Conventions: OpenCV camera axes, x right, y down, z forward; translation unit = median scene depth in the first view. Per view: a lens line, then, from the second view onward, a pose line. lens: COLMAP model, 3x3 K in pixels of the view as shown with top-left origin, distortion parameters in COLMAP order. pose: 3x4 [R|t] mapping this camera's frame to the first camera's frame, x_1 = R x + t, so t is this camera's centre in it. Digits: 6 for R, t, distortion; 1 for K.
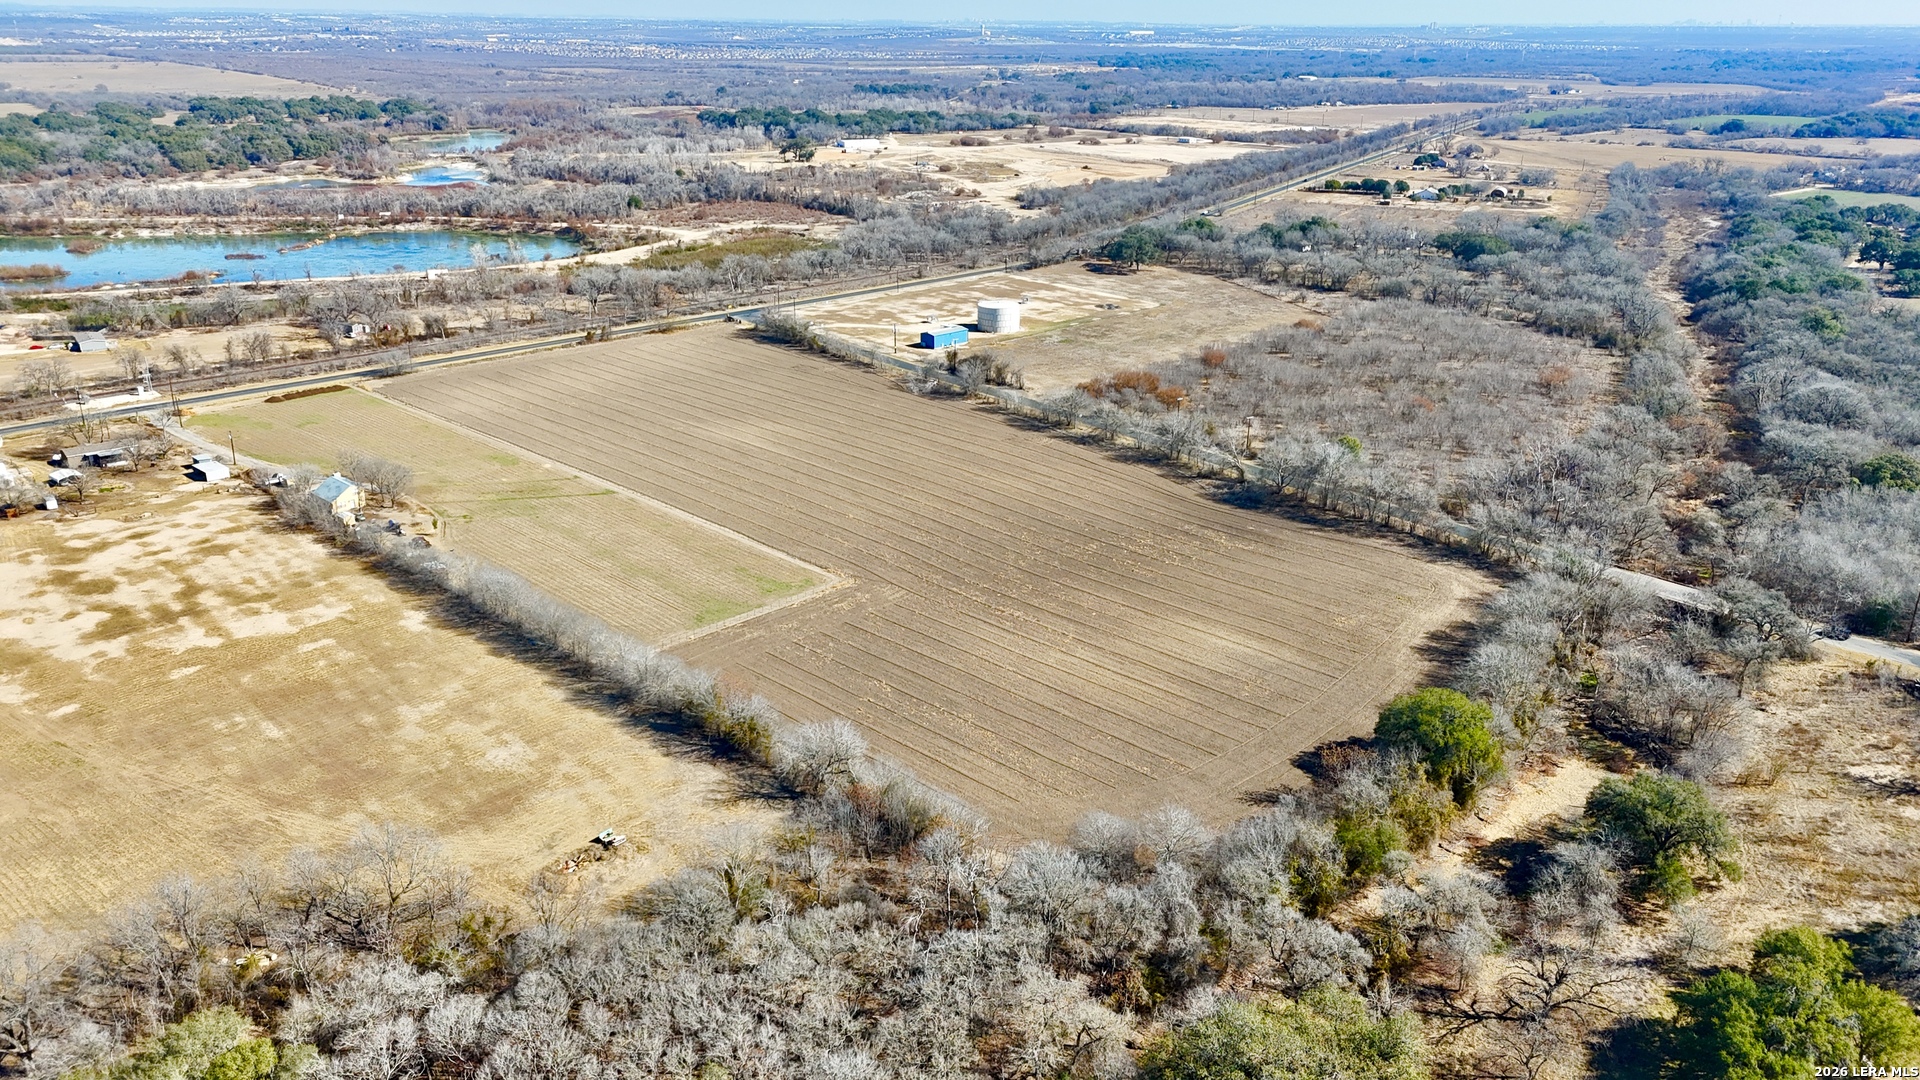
lens RADIAL K [[1418.8, 0, 964.9], [0, 1418.8, 546.9], [0, 0, 1]] dist [0.075268, -0.067139]
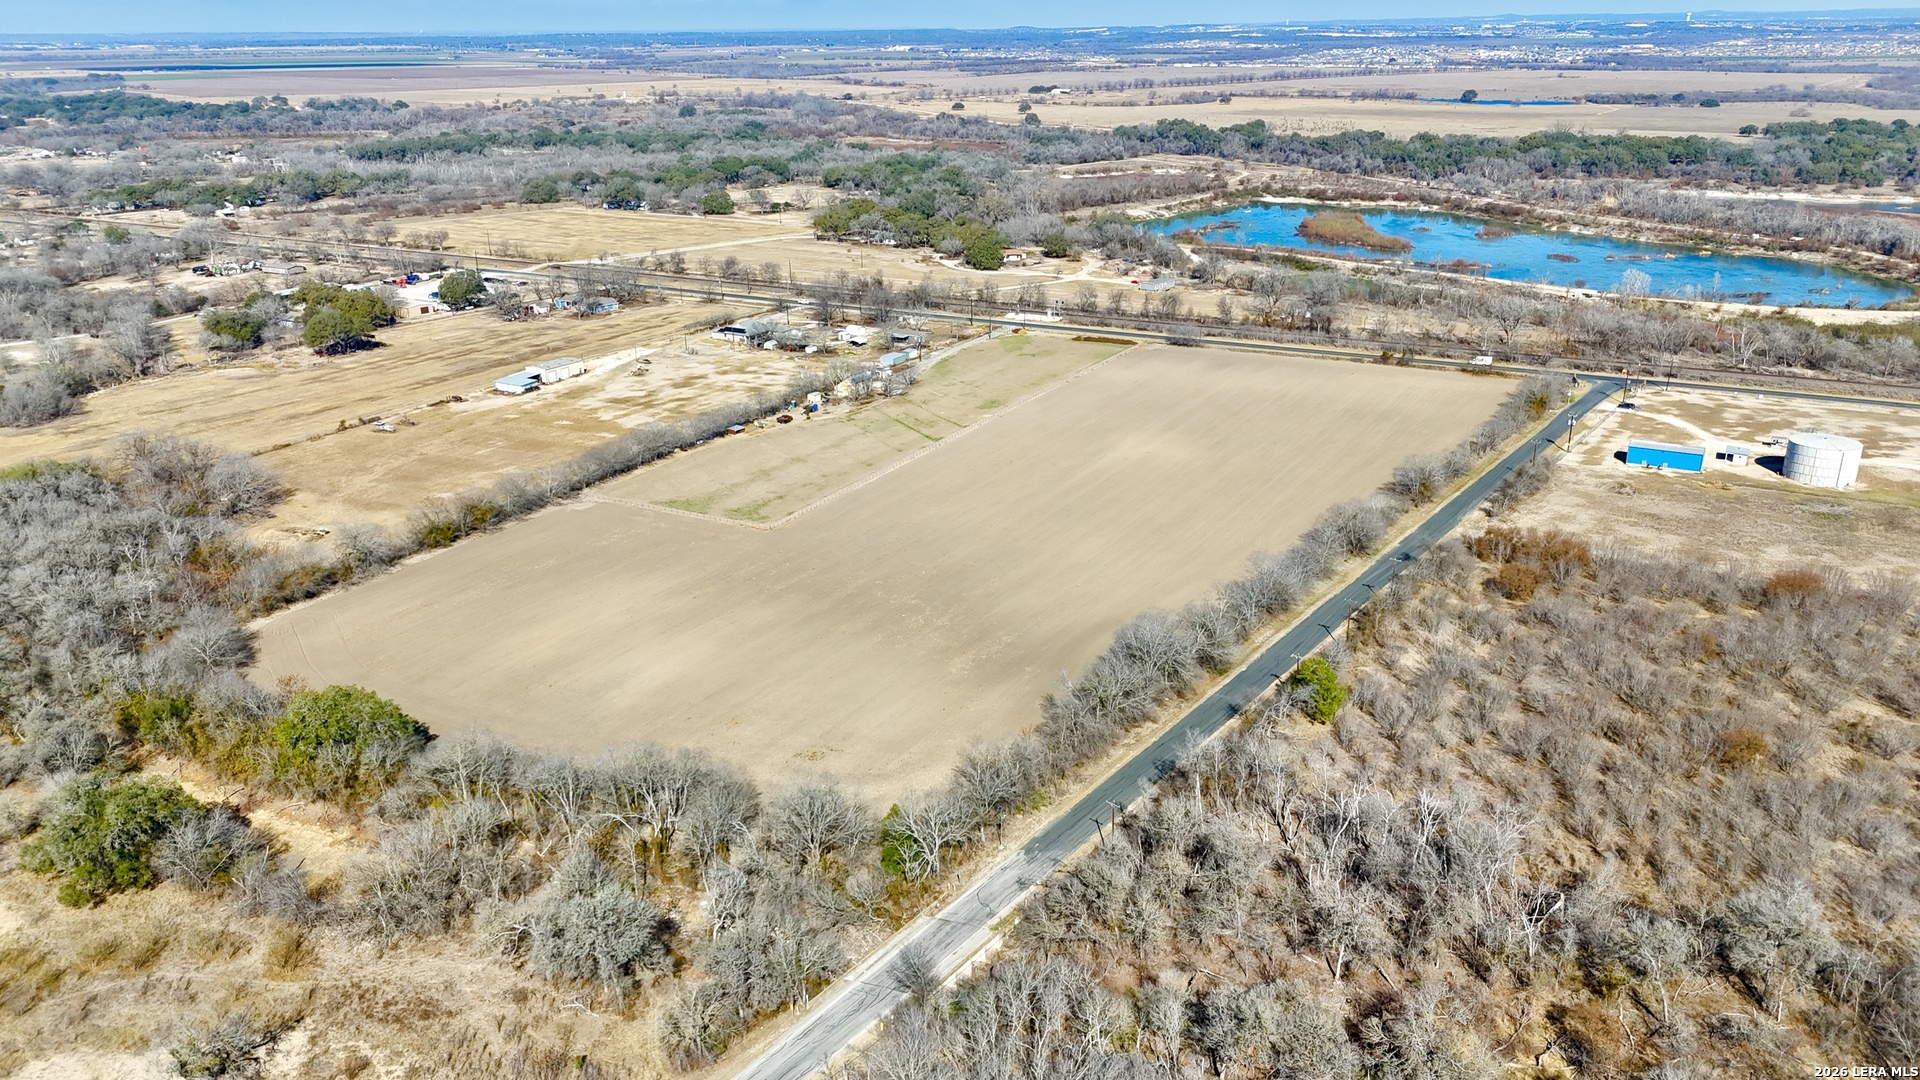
lens RADIAL K [[1418.8, 0, 956.1], [0, 1418.8, 546.5], [0, 0, 1]] dist [0.075268, -0.067139]
pose [[0.256256, 0.321060, -0.911731, 0.946427], [-0.324579, 0.917040, 0.231701, -0.261147], [0.910484, 0.236554, 0.339206, 0.726612]]
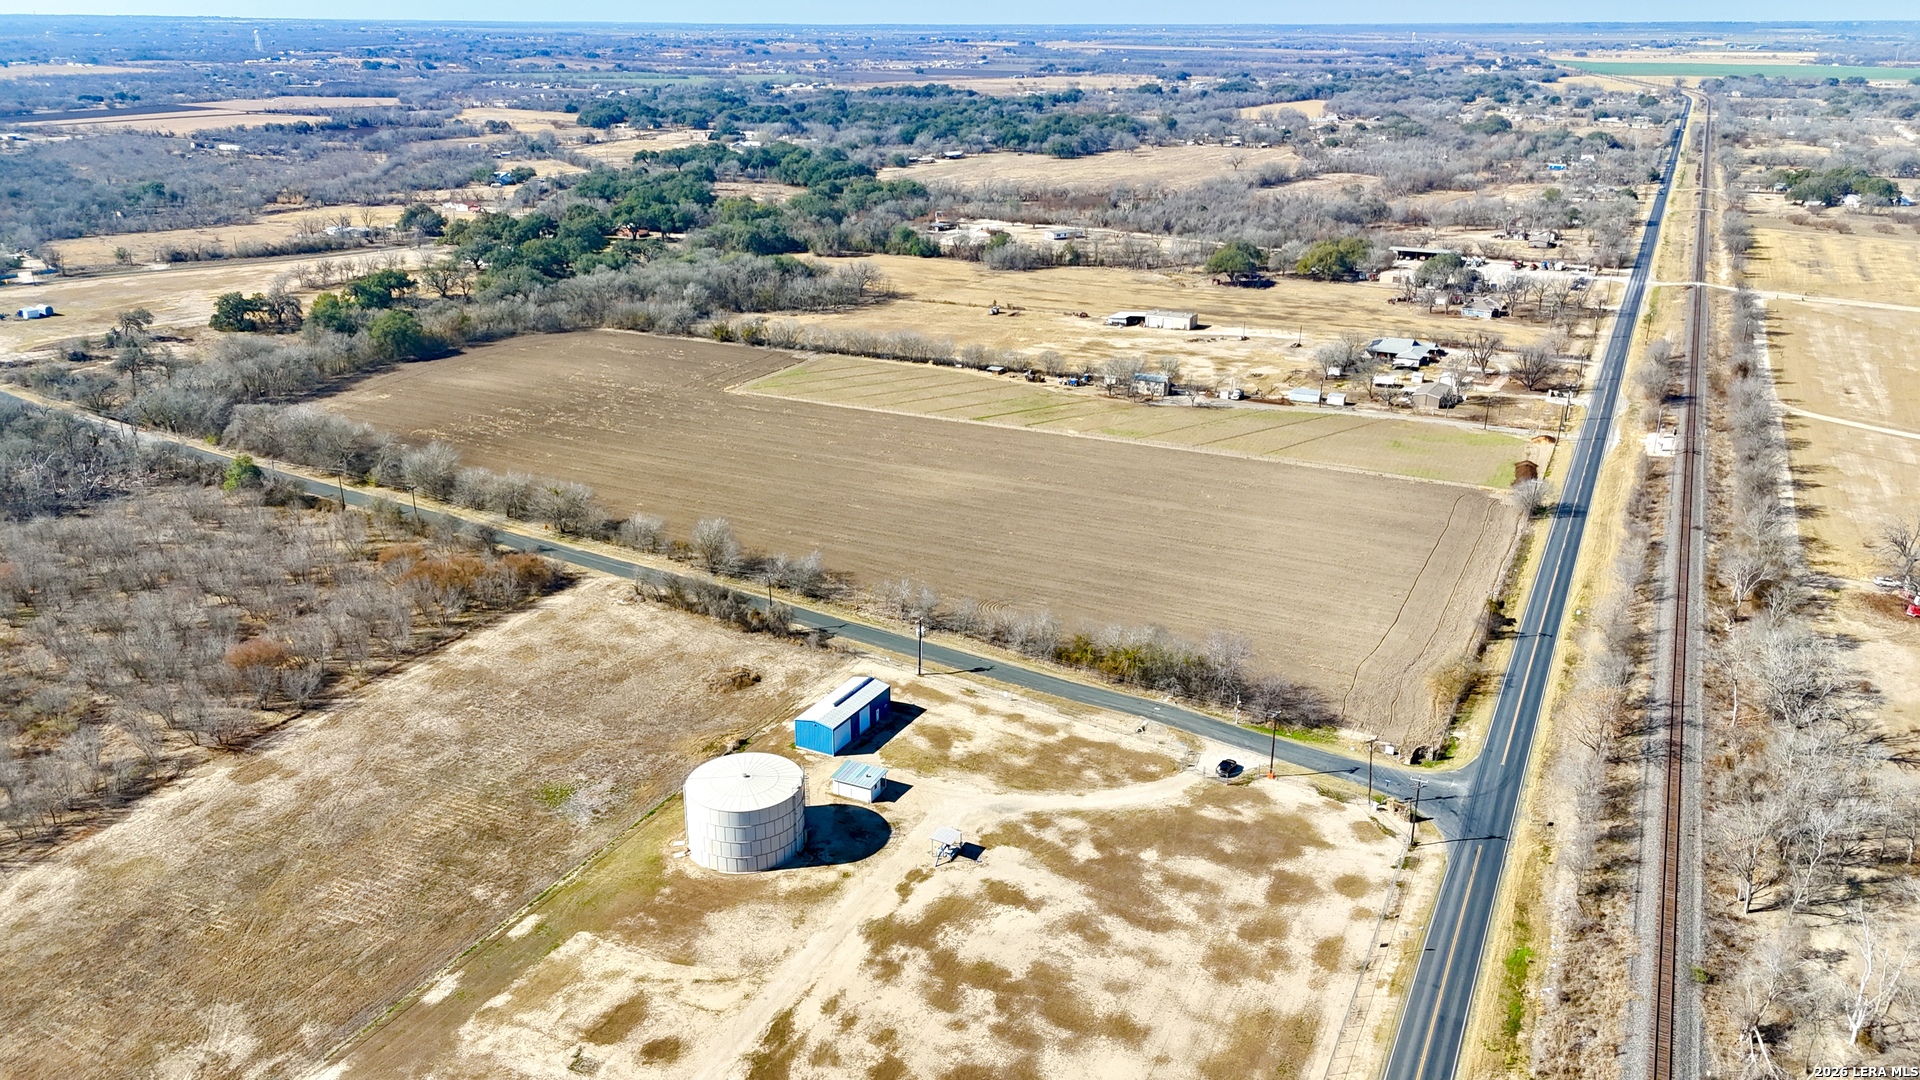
lens RADIAL K [[1418.8, 0, 962.1], [0, 1418.8, 542.1], [0, 0, 1]] dist [0.075268, -0.067139]
pose [[-0.954106, 0.092563, -0.284806, 0.116241], [-0.112890, 0.769703, 0.628341, -0.777424], [0.277377, 0.631655, -0.723929, 2.146242]]
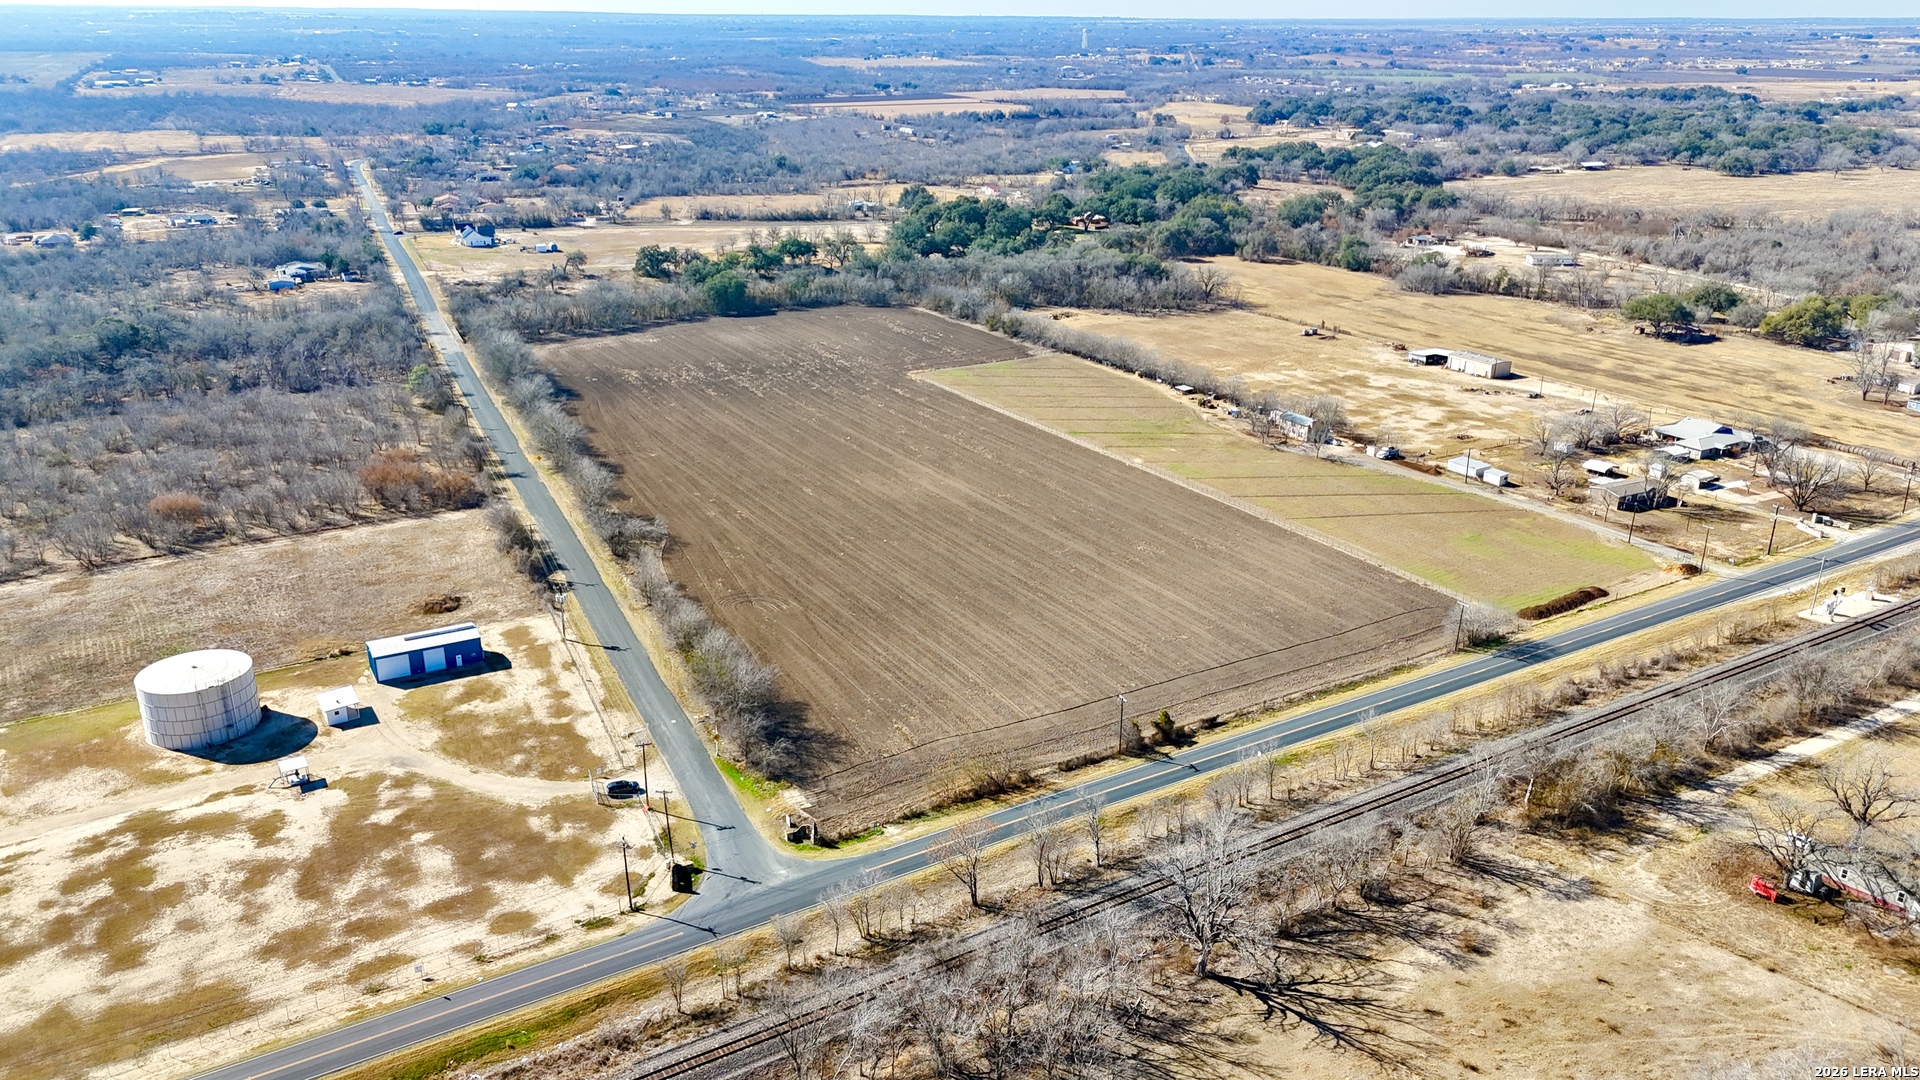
lens RADIAL K [[1418.8, 0, 962.4], [0, 1418.8, 546.4], [0, 0, 1]] dist [0.075268, -0.067139]
pose [[-0.966308, -0.103234, 0.235780, -0.489899], [0.075059, 0.763207, 0.641780, -0.772235], [-0.246203, 0.637854, -0.729744, 2.123312]]
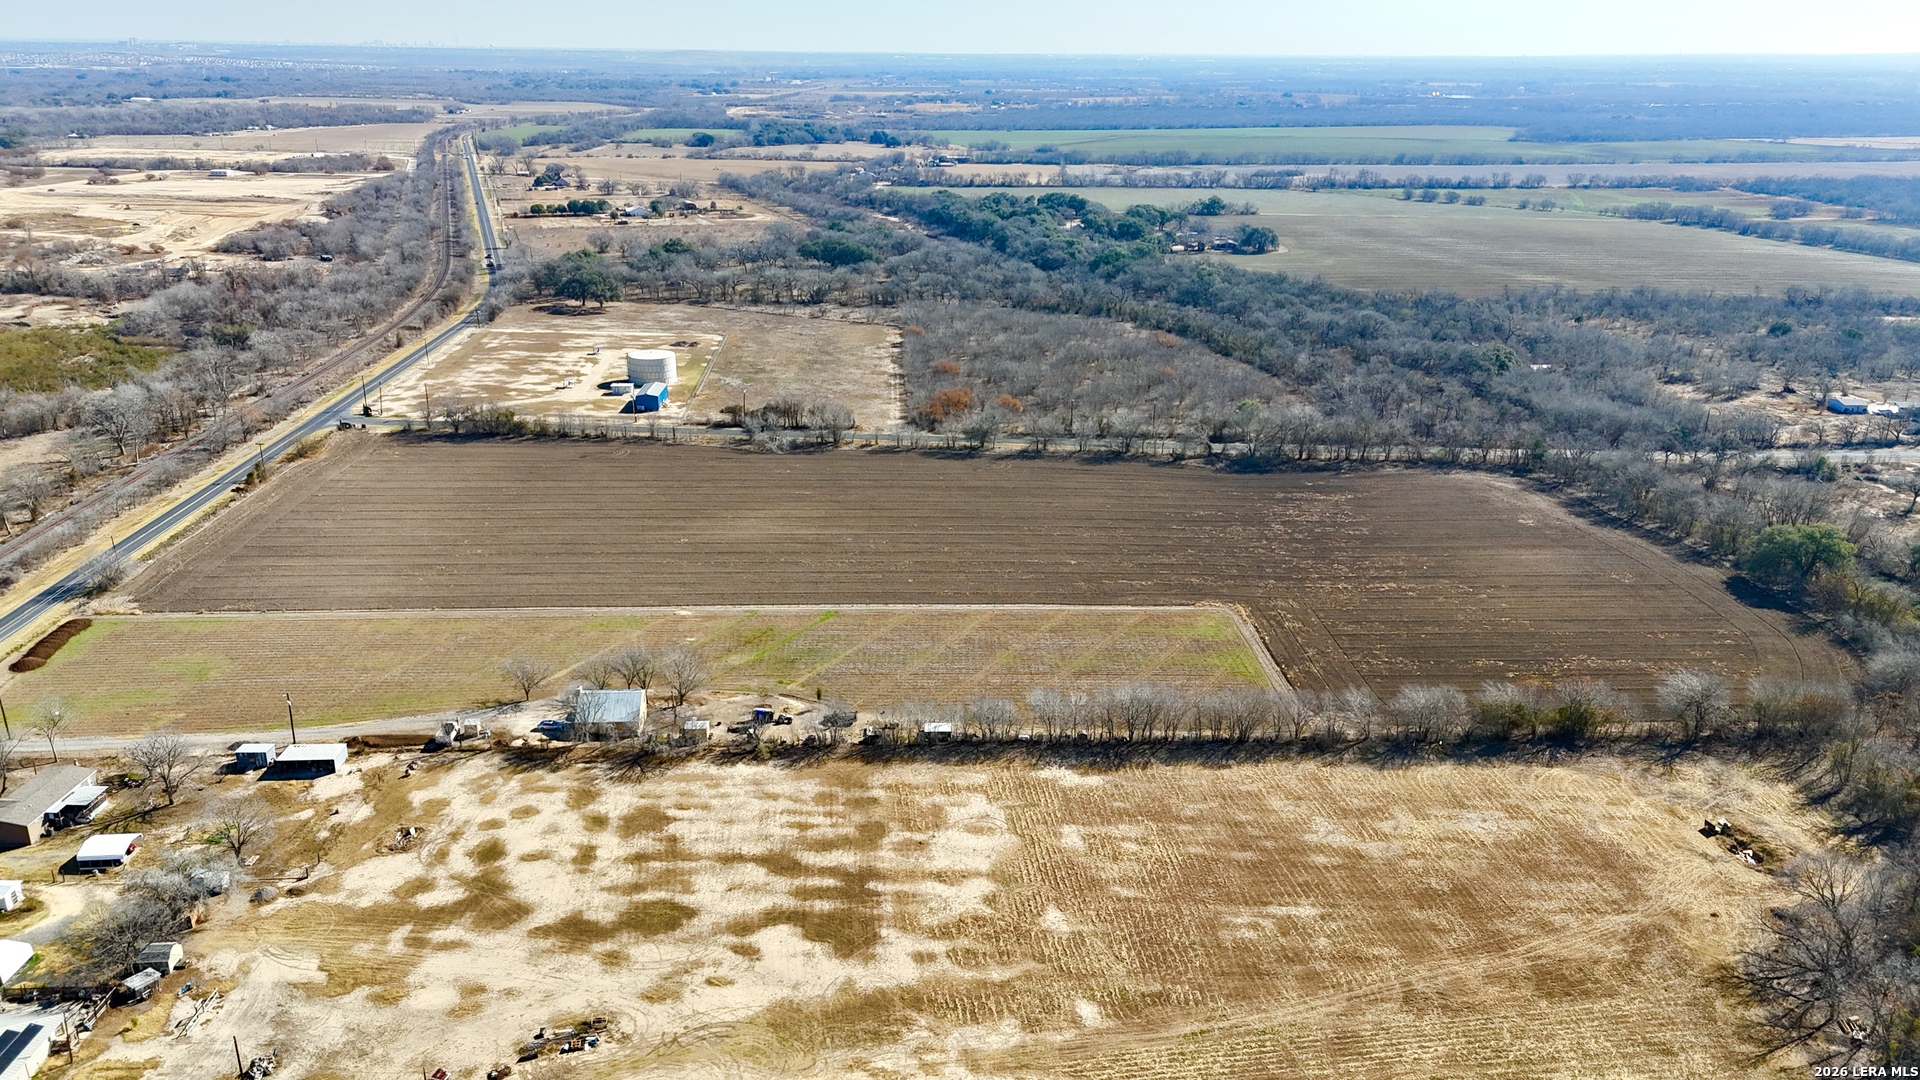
lens RADIAL K [[1418.8, 0, 960.7], [0, 1418.8, 536.2], [0, 0, 1]] dist [0.075268, -0.067139]
pose [[0.686897, -0.236470, 0.687208, -0.853651], [0.248921, 0.964941, 0.083231, -0.148762], [-0.682797, 0.113889, 0.721677, 0.387691]]
